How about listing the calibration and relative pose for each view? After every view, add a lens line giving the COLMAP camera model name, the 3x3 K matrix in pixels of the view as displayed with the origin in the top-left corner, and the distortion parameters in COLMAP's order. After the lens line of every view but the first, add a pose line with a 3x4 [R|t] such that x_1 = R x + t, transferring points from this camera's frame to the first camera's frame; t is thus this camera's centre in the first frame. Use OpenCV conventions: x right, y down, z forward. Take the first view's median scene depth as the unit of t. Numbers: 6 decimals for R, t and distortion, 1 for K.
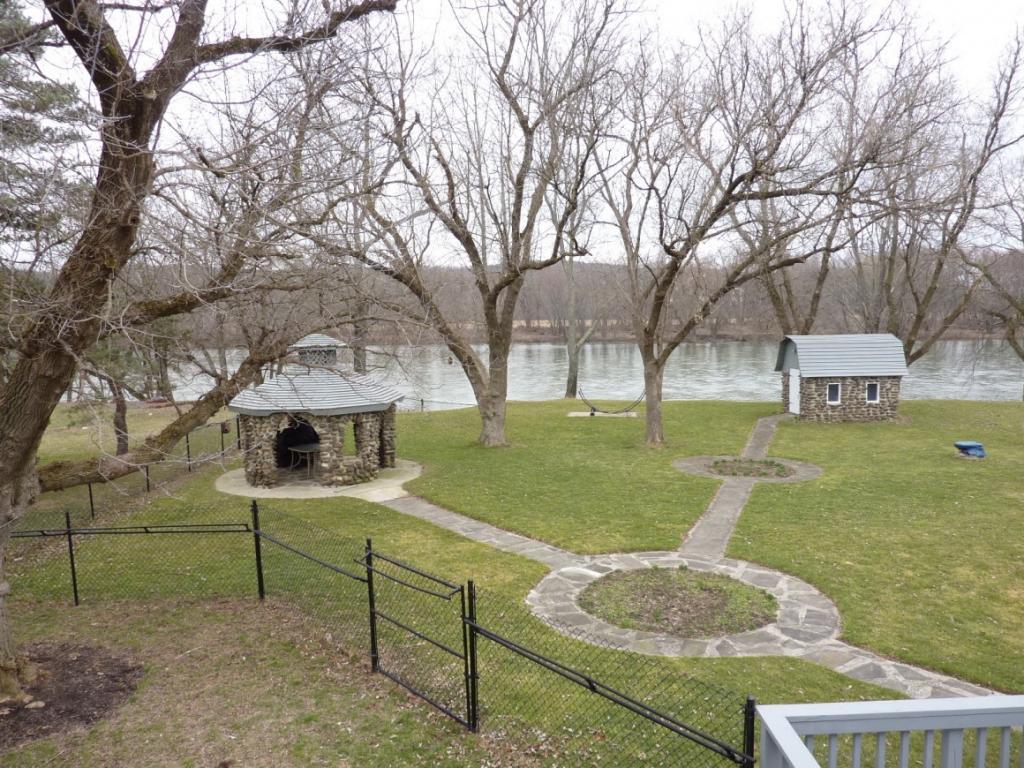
lens RADIAL K [[757.6, 0, 507.3], [0, 757.6, 386.2], [0, 0, 1]] dist [-0.036500, 0.005844]
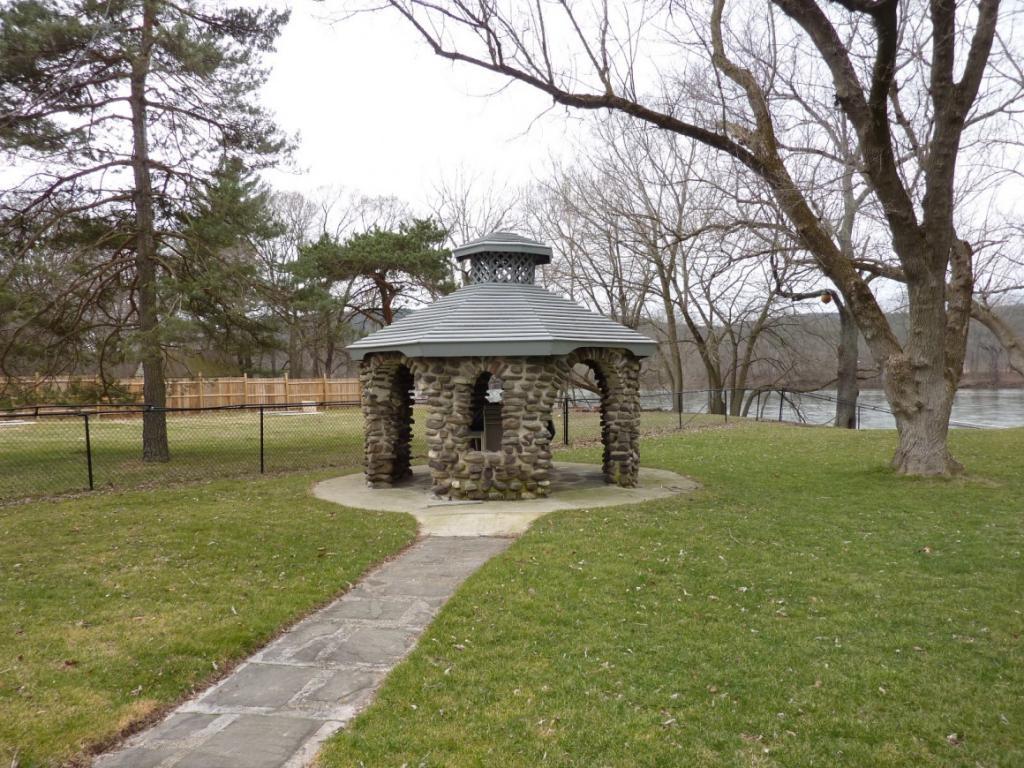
lens RADIAL K [[757.6, 0, 512.5], [0, 757.6, 380.8], [0, 0, 1]] dist [-0.036500, 0.005844]
pose [[0.700364, 0.009999, -0.713716, 0.166972], [-0.061102, 0.997071, -0.045990, 0.071615], [0.711166, 0.075819, 0.698924, 0.645802]]
